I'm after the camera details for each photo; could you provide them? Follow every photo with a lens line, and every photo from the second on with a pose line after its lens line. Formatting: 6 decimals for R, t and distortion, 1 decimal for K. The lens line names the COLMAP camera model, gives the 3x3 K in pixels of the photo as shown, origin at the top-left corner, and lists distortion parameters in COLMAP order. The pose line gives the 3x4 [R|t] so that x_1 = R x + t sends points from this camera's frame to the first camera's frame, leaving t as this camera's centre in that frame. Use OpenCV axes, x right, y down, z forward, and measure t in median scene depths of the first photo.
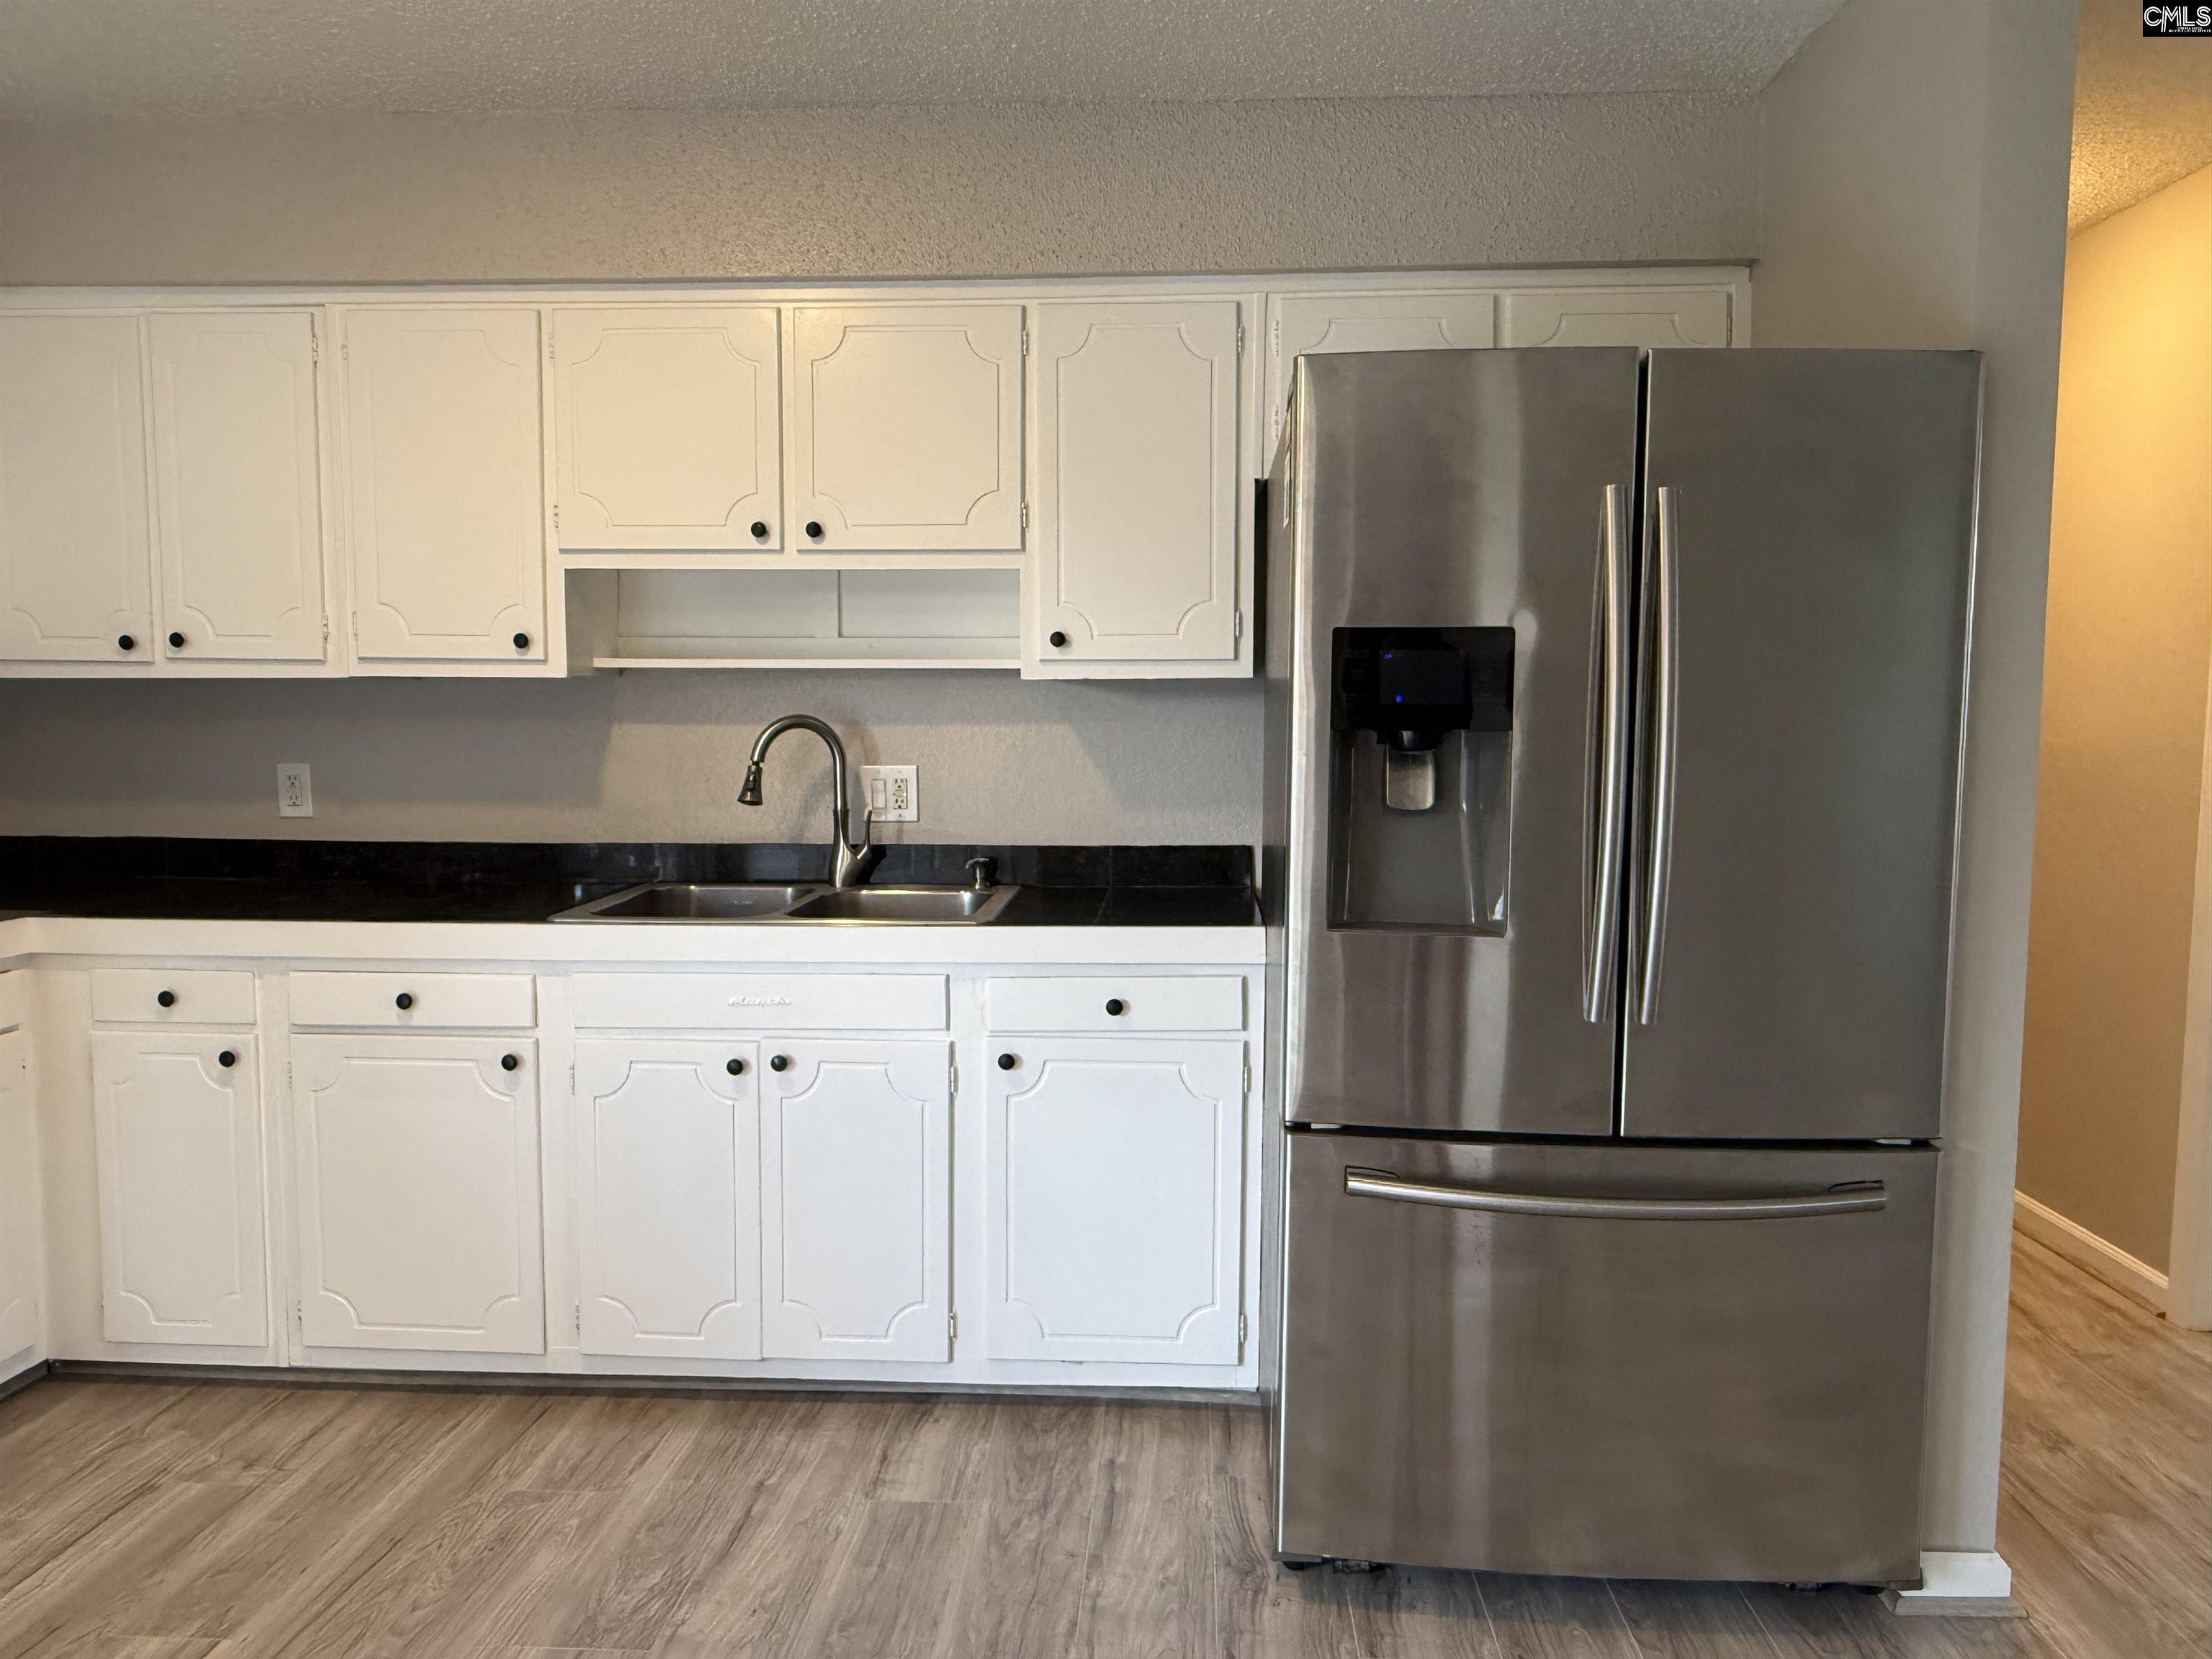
lens RADIAL K [[1484.6, 0, 1109.7], [0, 1484.6, 835.3], [0, 0, 1]] dist [0.001223, -0.000598]
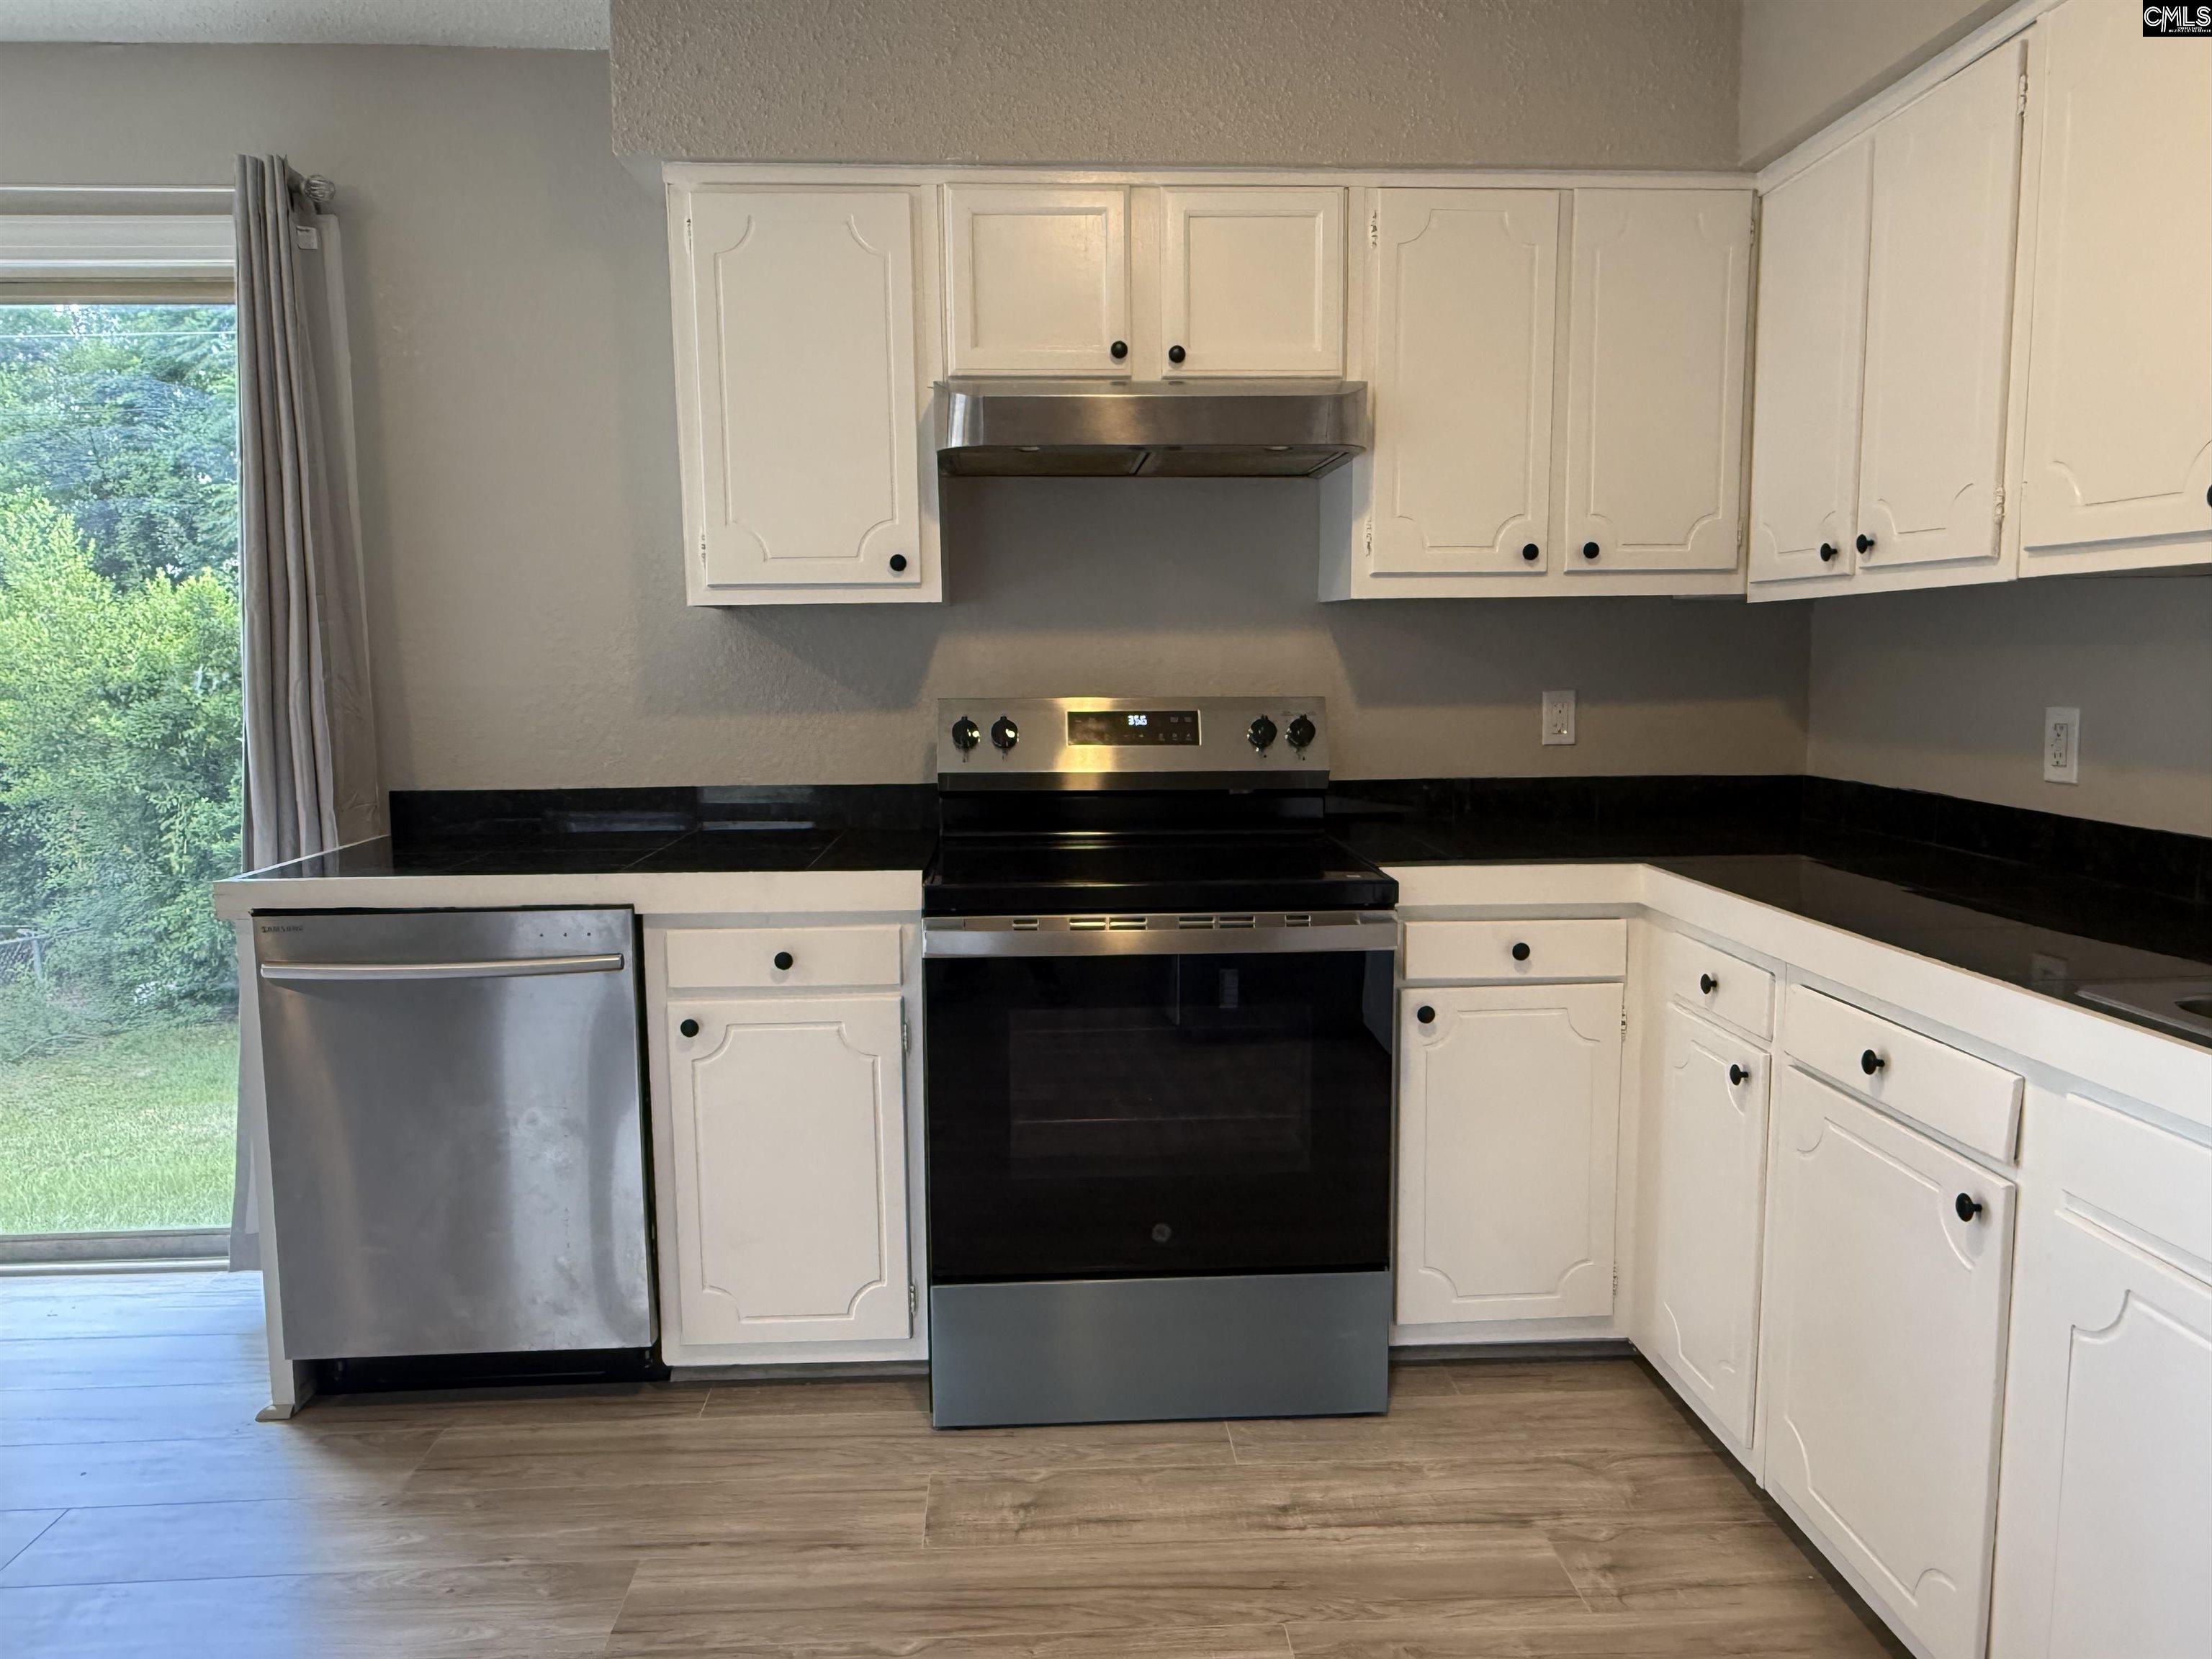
lens RADIAL K [[1481.1, 0, 1104.7], [0, 1481.1, 830.5], [0, 0, 1]] dist [0.001861, -0.003856]
pose [[0.109173, 0.110101, -0.987906, 0.130998], [-0.075478, 0.991896, 0.102205, -0.032904], [0.991153, 0.063407, 0.116598, 0.556180]]
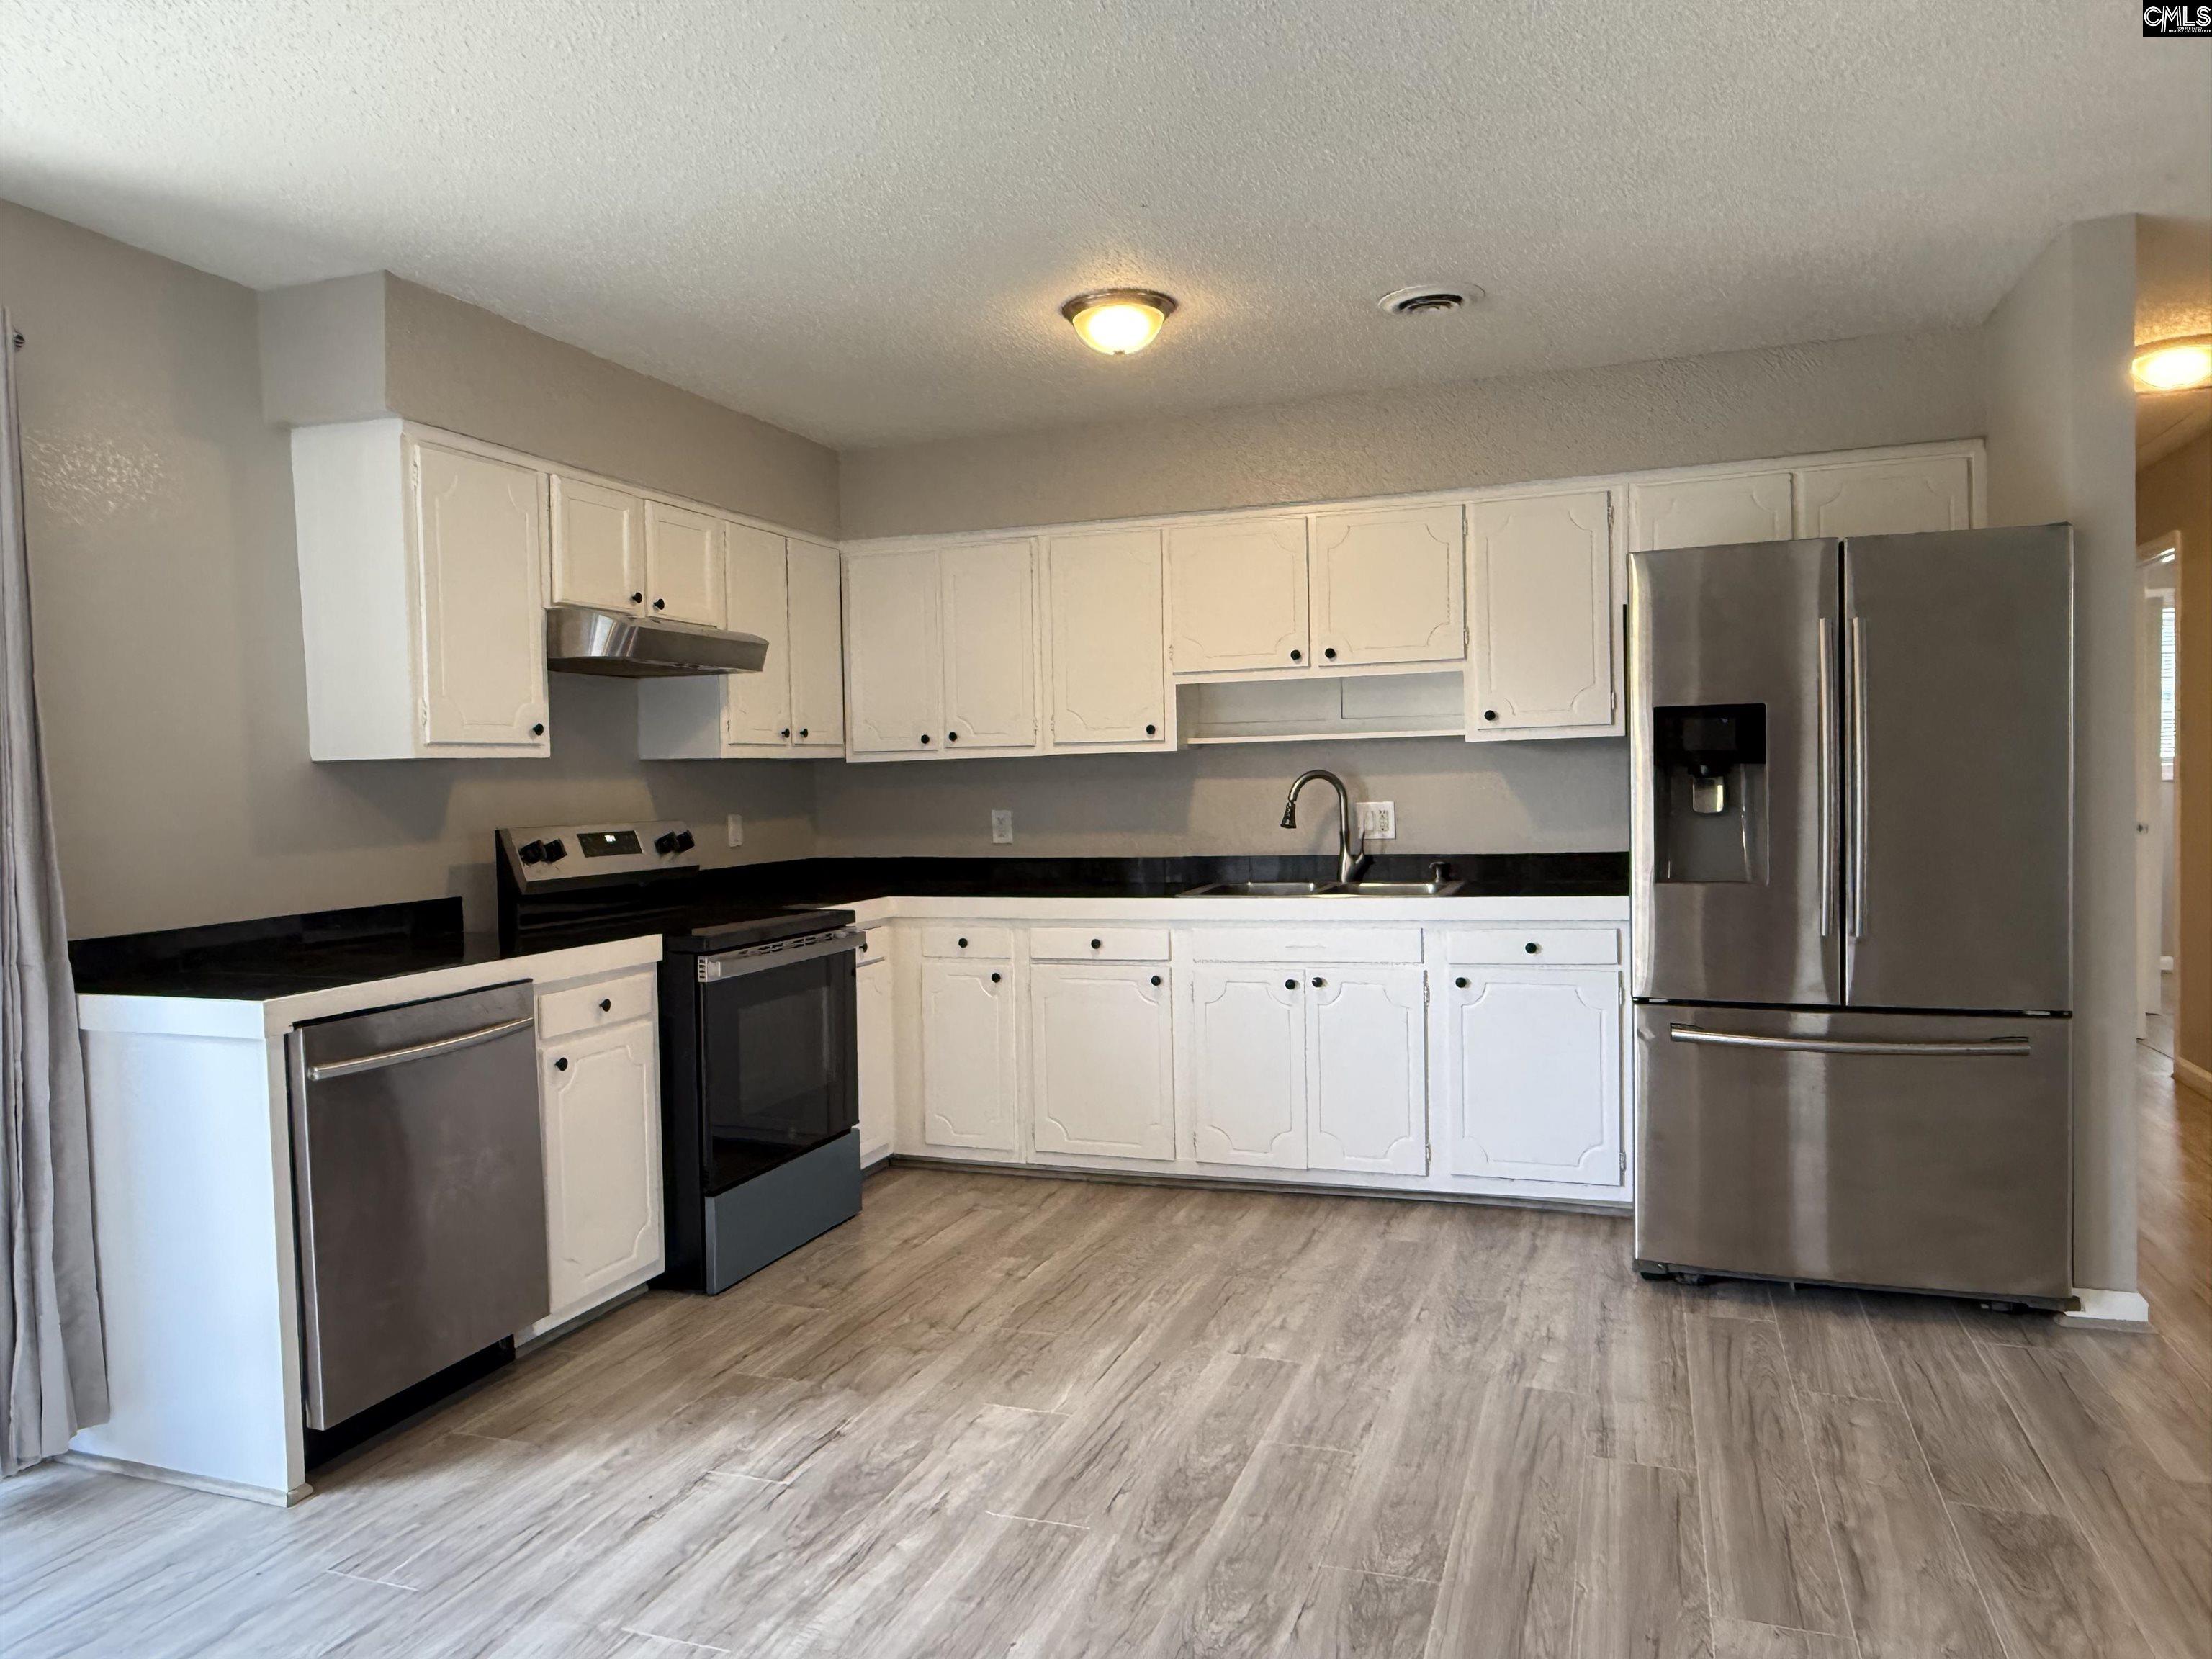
lens RADIAL K [[1481.1, 0, 1104.7], [0, 1481.1, 830.5], [0, 0, 1]] dist [0.001861, -0.003856]
pose [[0.958275, -0.017975, -0.285283, 0.019435], [0.004727, 0.998881, -0.047057, 0.059962], [0.285810, 0.043745, 0.957287, -0.604619]]
